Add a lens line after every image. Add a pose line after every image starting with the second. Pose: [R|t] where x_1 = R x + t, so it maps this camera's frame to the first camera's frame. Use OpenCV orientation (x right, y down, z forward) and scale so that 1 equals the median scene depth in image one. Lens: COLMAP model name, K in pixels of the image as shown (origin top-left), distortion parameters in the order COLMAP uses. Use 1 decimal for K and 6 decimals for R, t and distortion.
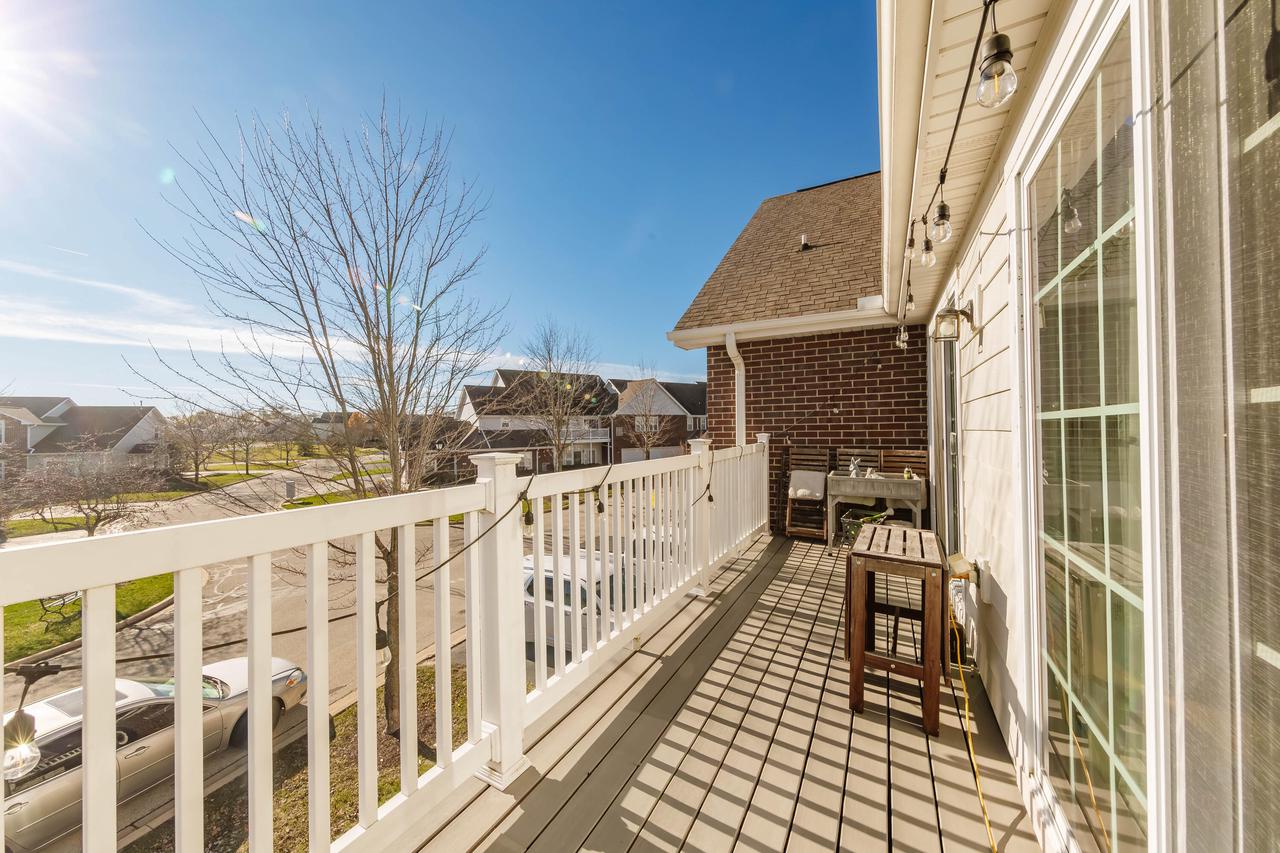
lens RADIAL K [[449.2, 0, 643.7], [0, 449.2, 432.1], [0, 0, 1]] dist [0.002550, -0.000275]
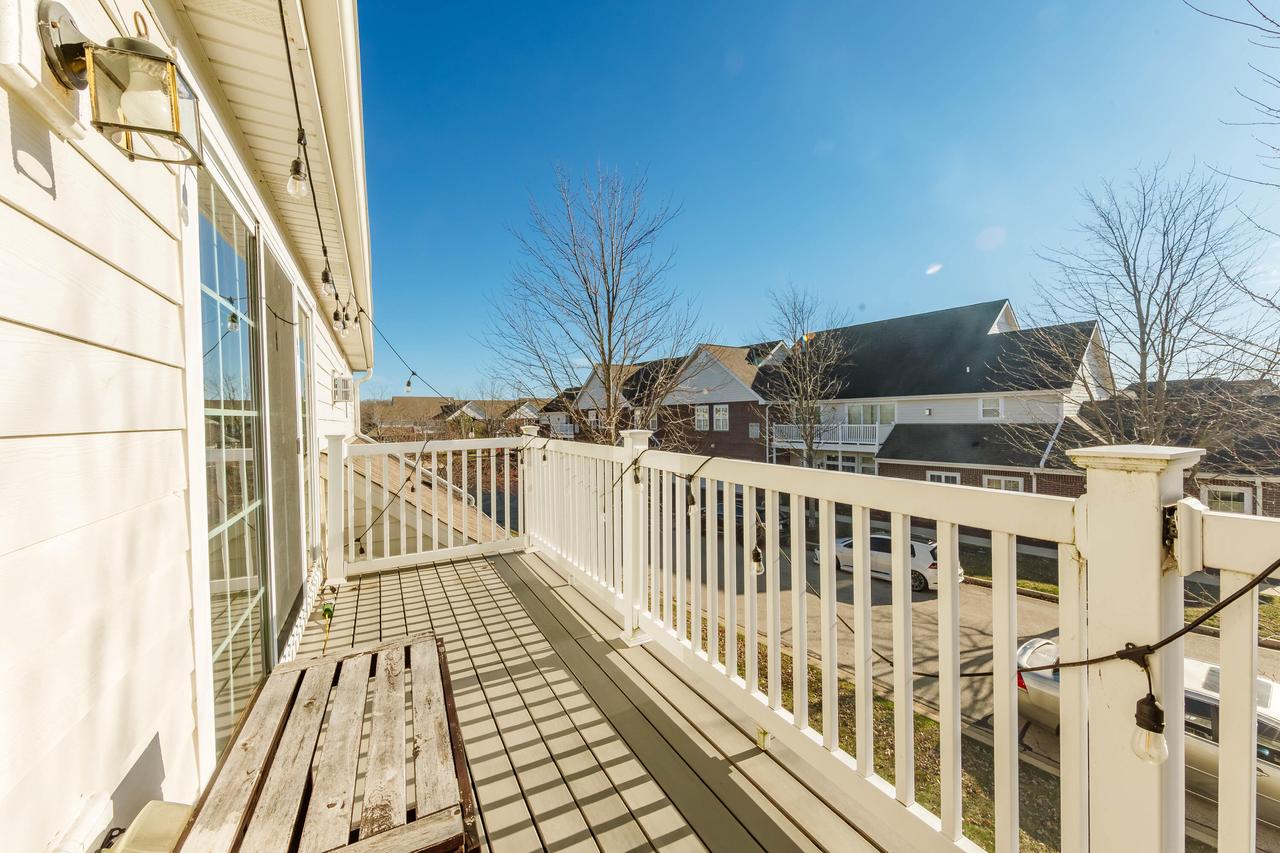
lens RADIAL K [[495.5, 0, 639.8], [0, 495.5, 423.9], [0, 0, 1]] dist [0.005979, -0.000299]
pose [[-0.560921, 0.033988, -0.827171, 0.841560], [0.022084, 0.999416, 0.026090, -0.013193], [0.827575, -0.003633, -0.561344, 1.584186]]
